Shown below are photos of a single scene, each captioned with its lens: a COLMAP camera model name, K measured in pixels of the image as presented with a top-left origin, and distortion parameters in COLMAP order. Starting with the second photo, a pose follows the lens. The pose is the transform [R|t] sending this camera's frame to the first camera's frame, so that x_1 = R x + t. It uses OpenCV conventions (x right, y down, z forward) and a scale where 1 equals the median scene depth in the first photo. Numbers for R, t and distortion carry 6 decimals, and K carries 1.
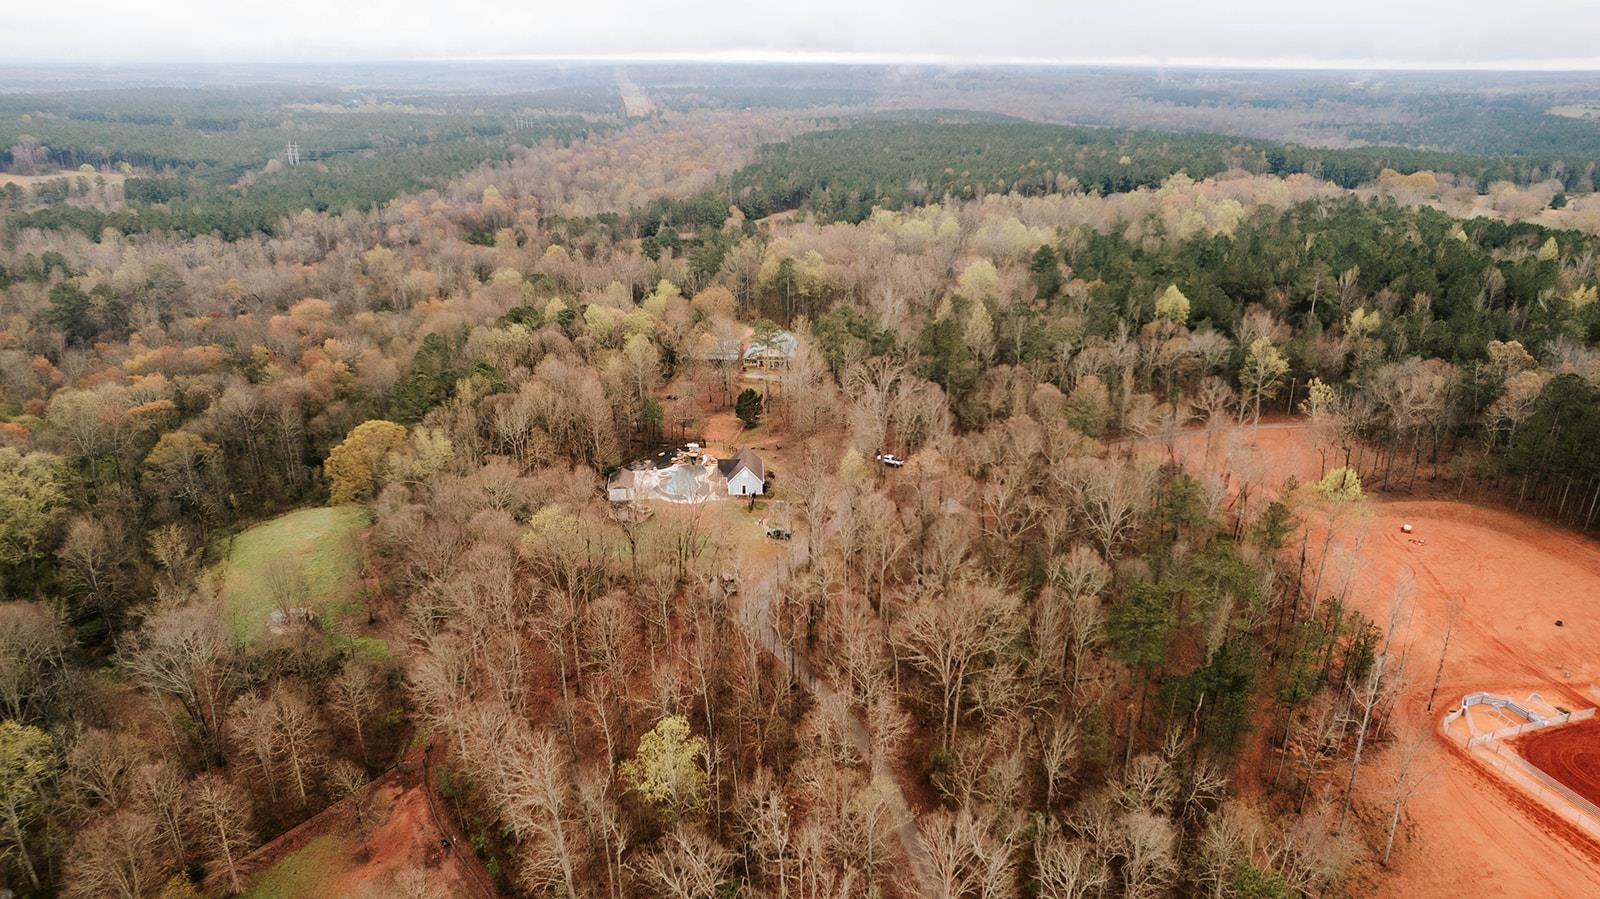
lens RADIAL K [[1058.6, 0, 800.0], [0, 1058.6, 449.5], [0, 0, 1]] dist [-0.050955, 0.062164]
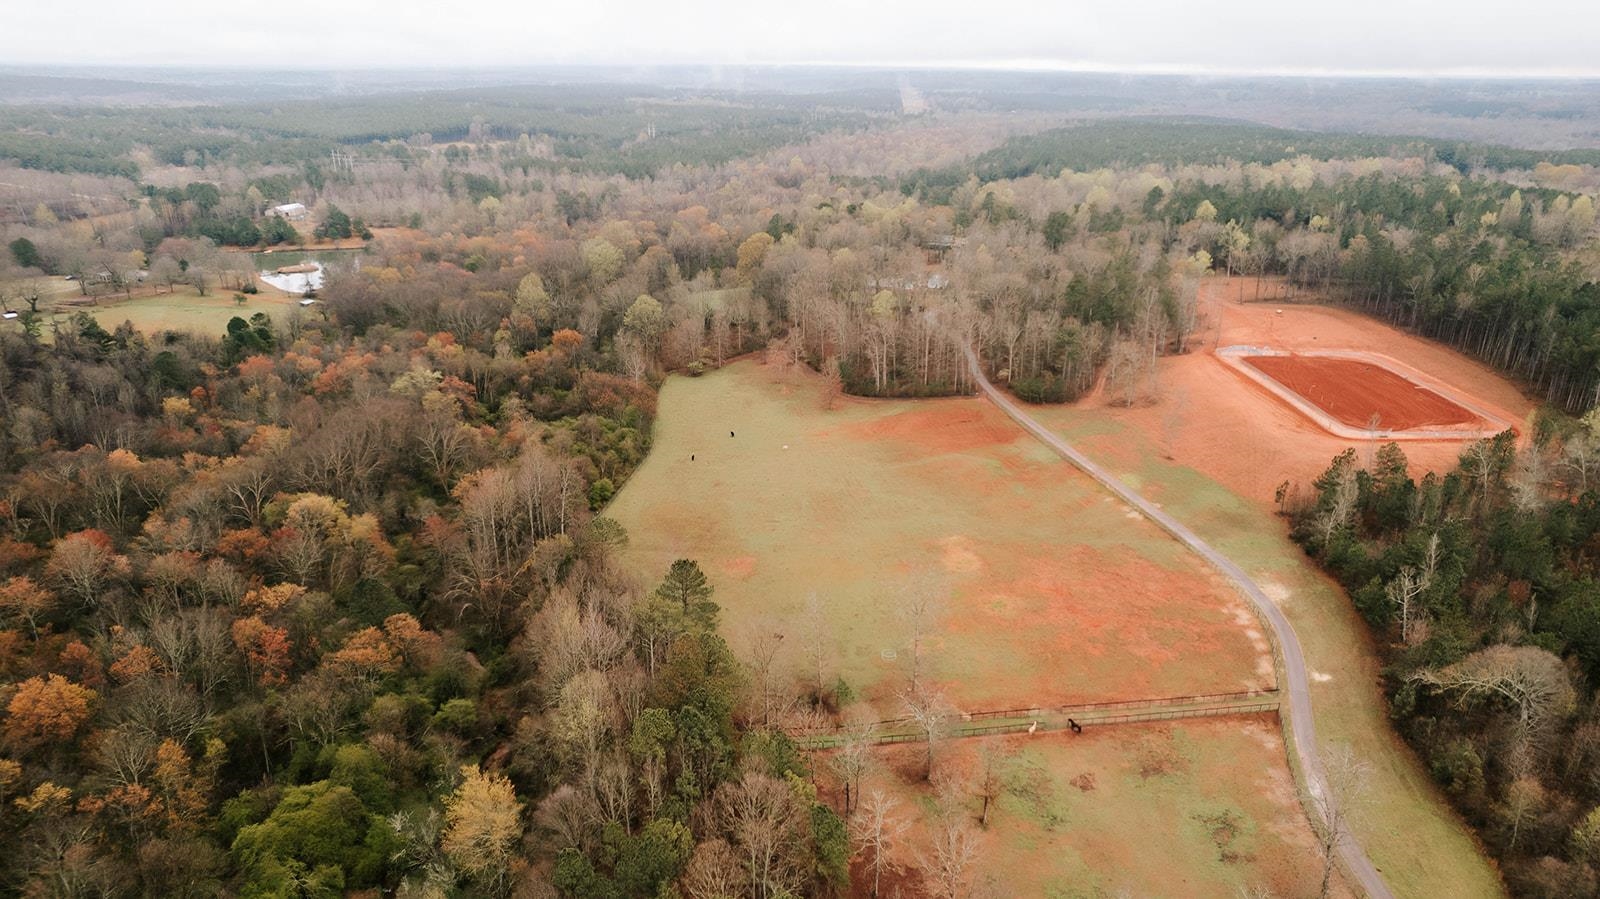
lens RADIAL K [[1058.6, 0, 800.0], [0, 1058.6, 449.5], [0, 0, 1]] dist [-0.050955, 0.062164]
pose [[0.968327, 0.092608, -0.231875, 0.051070], [-0.094016, 0.995558, 0.004995, 0.099619], [0.231307, 0.016963, 0.972733, -0.263436]]
